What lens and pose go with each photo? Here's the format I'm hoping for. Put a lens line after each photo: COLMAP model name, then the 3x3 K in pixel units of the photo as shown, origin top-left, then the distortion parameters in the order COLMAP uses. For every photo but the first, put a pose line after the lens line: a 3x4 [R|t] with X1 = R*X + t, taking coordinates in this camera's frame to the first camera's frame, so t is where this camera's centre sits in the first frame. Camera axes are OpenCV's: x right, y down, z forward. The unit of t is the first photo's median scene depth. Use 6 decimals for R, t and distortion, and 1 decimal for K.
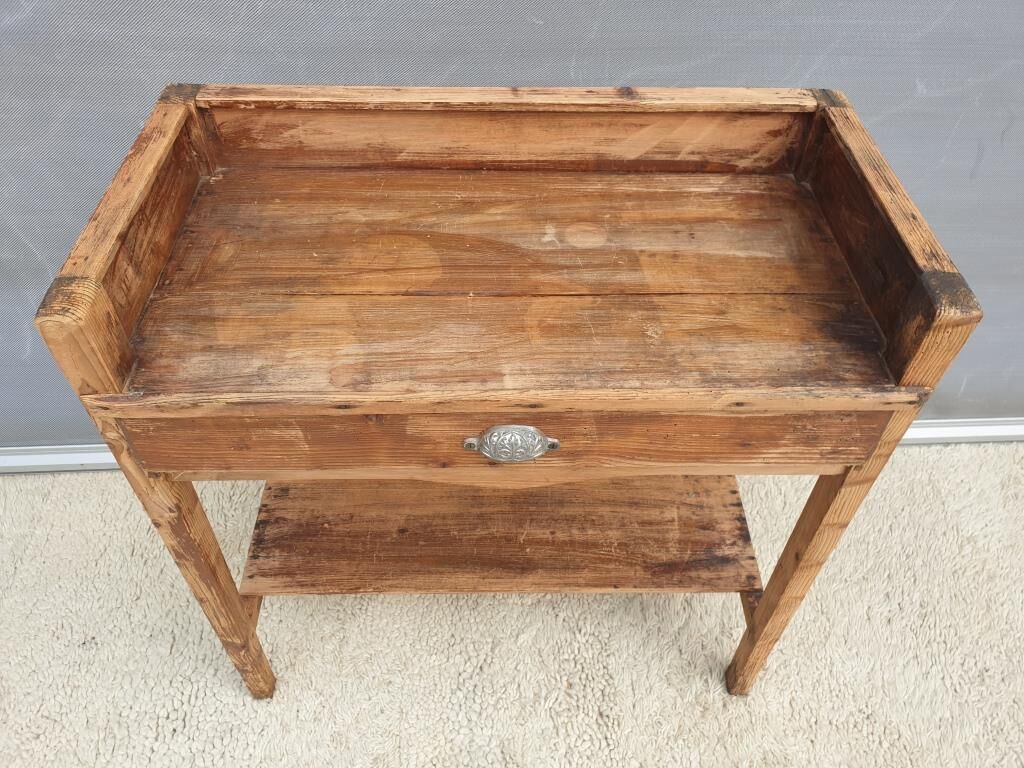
lens RADIAL K [[800.7, 0, 508.5], [0, 800.7, 372.7], [0, 0, 1]] dist [0.003771, 0.000959]
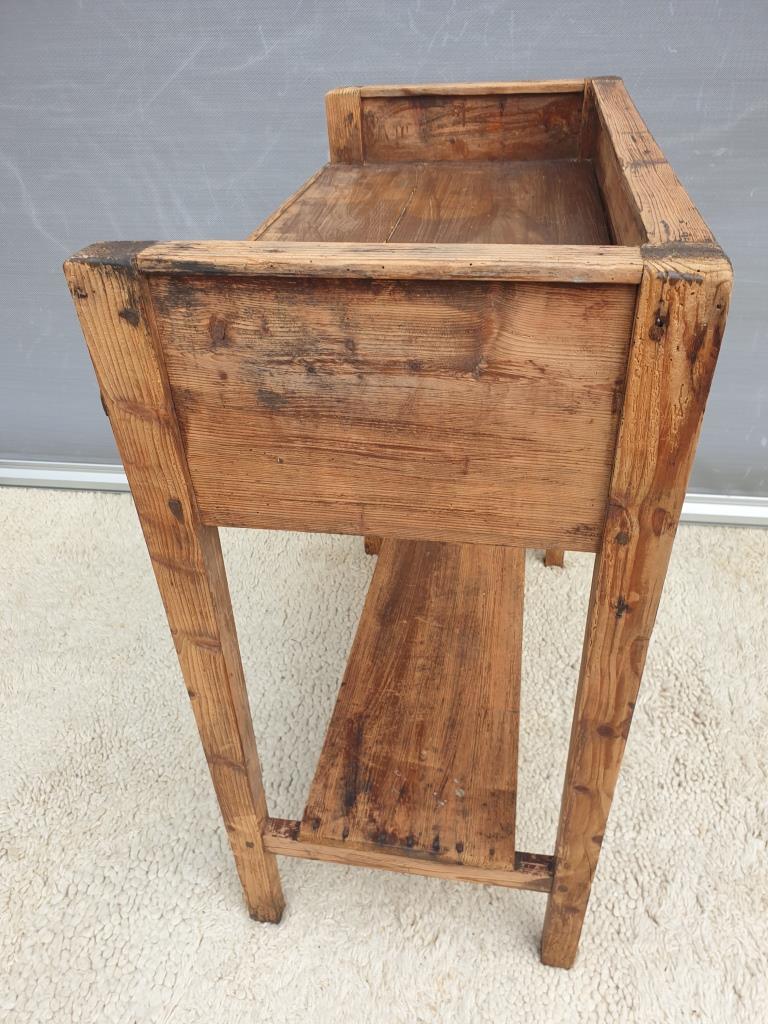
lens RADIAL K [[800.7, 0, 393.3], [0, 800.7, 524.7], [0, 0, 1]] dist [0.003771, 0.000959]
pose [[-0.171362, 0.560404, -0.810298, 0.881613], [-0.686837, 0.521692, 0.506056, -0.365506], [0.706321, 0.643262, 0.295508, 0.798487]]
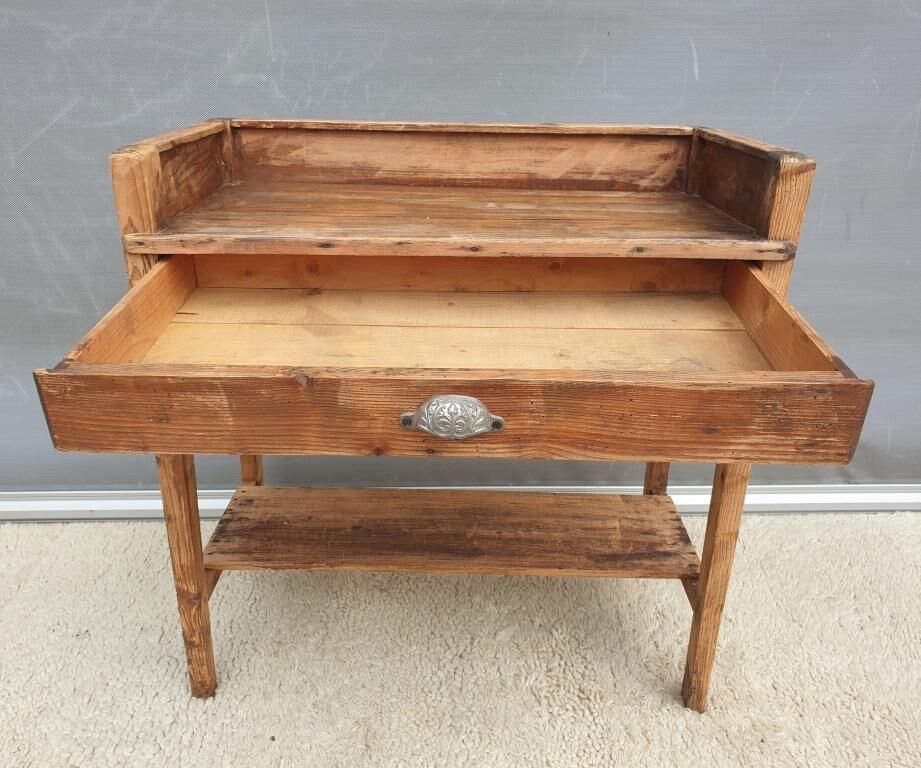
lens RADIAL K [[799.1, 0, 440.7], [0, 799.1, 371.9], [0, 0, 1]] dist [0.017906, -0.001032]
pose [[0.999230, 0.009930, -0.037969, 0.020639], [-0.024639, 0.911762, -0.409979, 0.553401], [0.030548, 0.410599, 0.911304, -0.052884]]
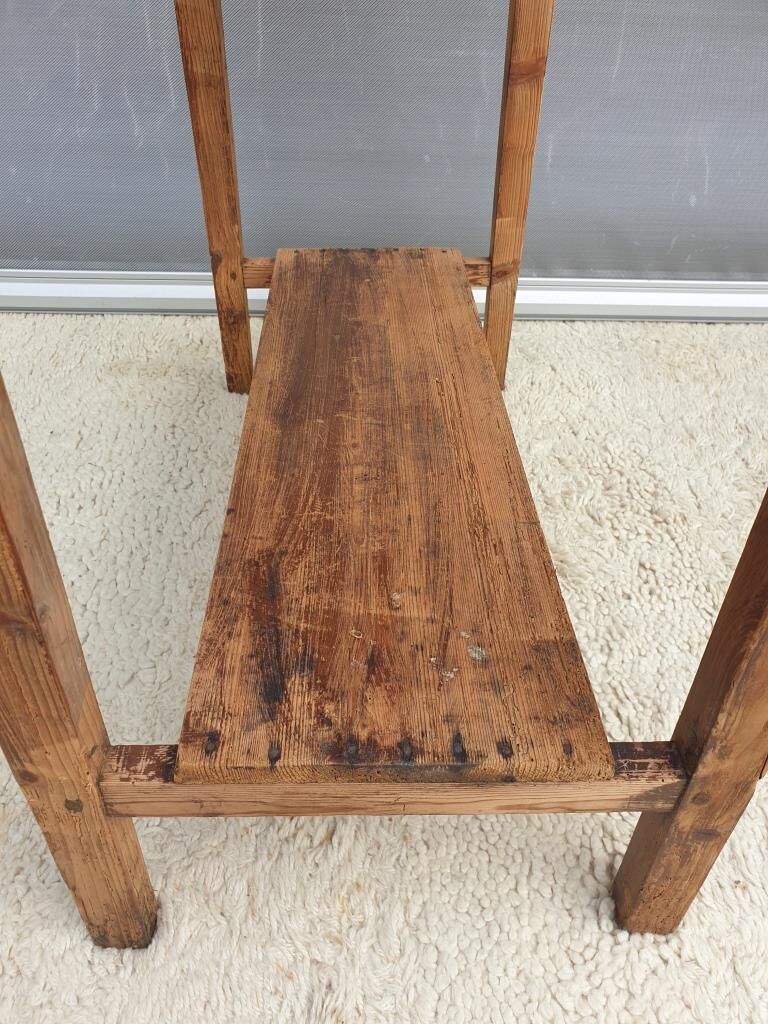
lens RADIAL K [[794.7, 0, 385.2], [0, 794.7, 524.8], [0, 0, 1]] dist [0.066212, -0.103436]
pose [[0.021672, 0.609075, -0.792817, 0.638890], [-0.728963, 0.552335, 0.404400, 0.002419], [0.684210, 0.569170, 0.455963, 1.011165]]
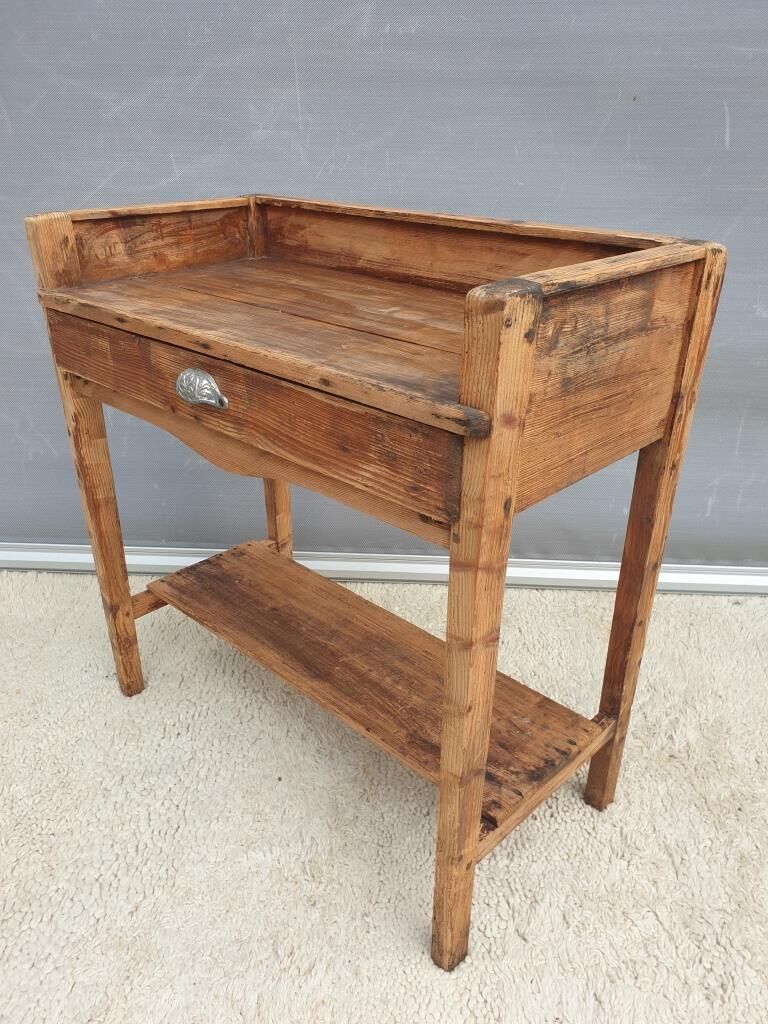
lens RADIAL K [[796.3, 0, 392.9], [0, 796.3, 513.8], [0, 0, 1]] dist [0.008100, -0.002894]
pose [[0.715235, 0.298700, -0.631836, 0.782734], [-0.498523, 0.851661, -0.161703, 0.228166], [0.489810, 0.430641, 0.758047, 0.263674]]
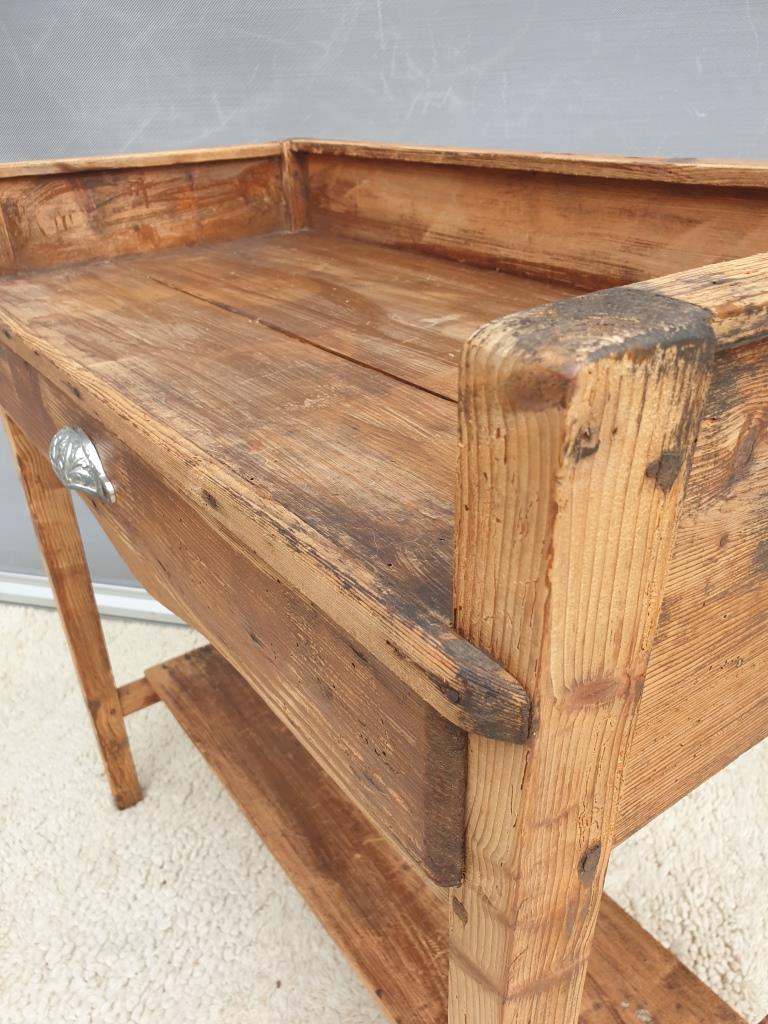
lens RADIAL K [[811.8, 0, 393.3], [0, 811.8, 524.7], [0, 0, 1]] dist [-0.046895, 0.087709]
pose [[0.567230, 0.361386, -0.740034, 0.532255], [-0.564051, 0.825218, -0.029356, 0.003663], [0.600080, 0.434069, 0.671929, 0.567495]]
